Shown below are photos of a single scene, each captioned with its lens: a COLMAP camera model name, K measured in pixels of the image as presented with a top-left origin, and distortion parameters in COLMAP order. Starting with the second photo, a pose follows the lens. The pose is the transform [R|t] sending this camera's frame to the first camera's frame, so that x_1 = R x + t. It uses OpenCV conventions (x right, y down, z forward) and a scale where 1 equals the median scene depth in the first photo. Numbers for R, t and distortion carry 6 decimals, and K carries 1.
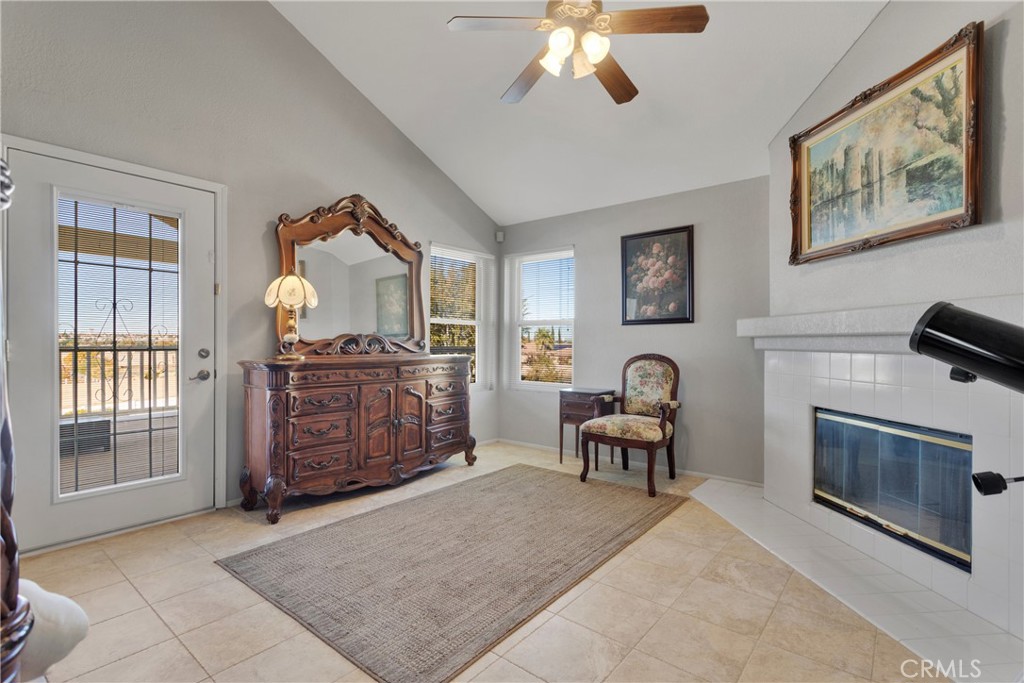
lens RADIAL K [[489.4, 0, 513.5], [0, 489.4, 341.3], [0, 0, 1]] dist [0.011901, -0.001540]
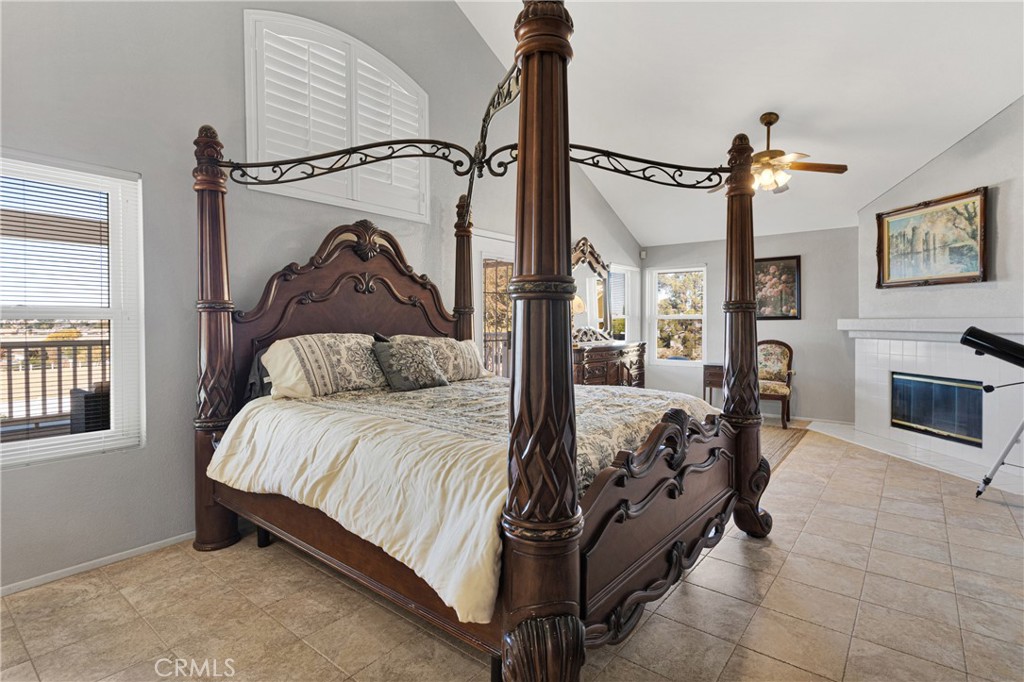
lens RADIAL K [[489.4, 0, 530.3], [0, 489.4, 325.4], [0, 0, 1]] dist [0.011901, -0.001540]
pose [[0.999965, -0.004924, 0.006747, -0.729976], [0.004875, 0.999962, 0.007246, -0.052482], [-0.006783, -0.007213, 0.999951, -0.785115]]
